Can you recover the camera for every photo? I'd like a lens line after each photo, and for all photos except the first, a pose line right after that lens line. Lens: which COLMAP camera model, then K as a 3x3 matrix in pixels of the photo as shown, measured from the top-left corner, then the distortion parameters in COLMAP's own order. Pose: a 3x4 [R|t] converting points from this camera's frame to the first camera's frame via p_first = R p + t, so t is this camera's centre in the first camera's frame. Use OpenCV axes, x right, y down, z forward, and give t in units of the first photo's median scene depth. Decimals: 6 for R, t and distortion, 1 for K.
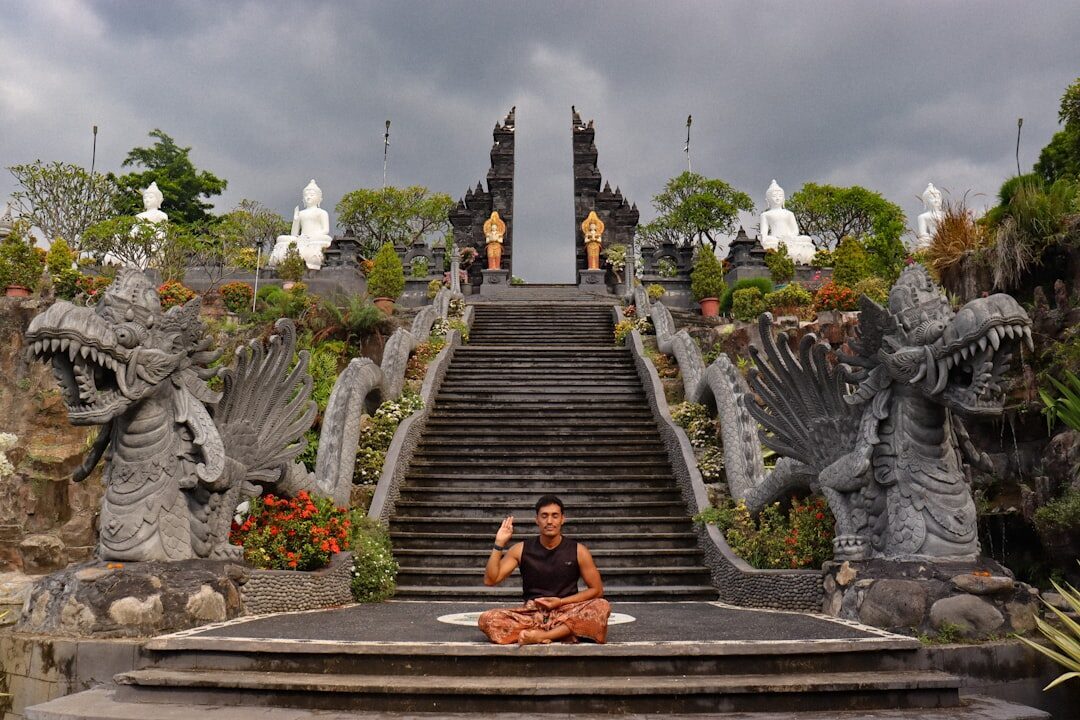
lens RADIAL K [[899.2, 0, 533.2], [0, 899.2, 352.6], [0, 0, 1]] dist [-0.161767, 0.138037]
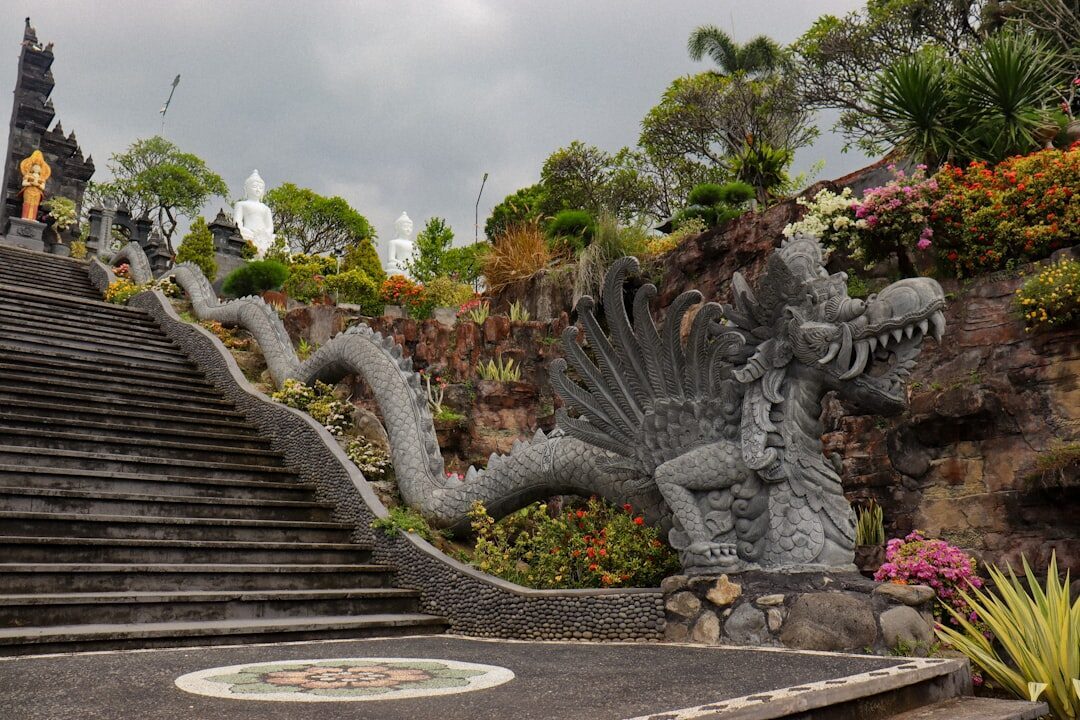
lens RADIAL K [[899.2, 0, 550.1], [0, 899.2, 349.4], [0, 0, 1]] dist [-0.161767, 0.138037]
pose [[0.748578, 0.146492, 0.646661, -0.233544], [-0.125652, 0.988957, -0.078579, 0.086343], [-0.651032, -0.022432, 0.758719, 0.360652]]
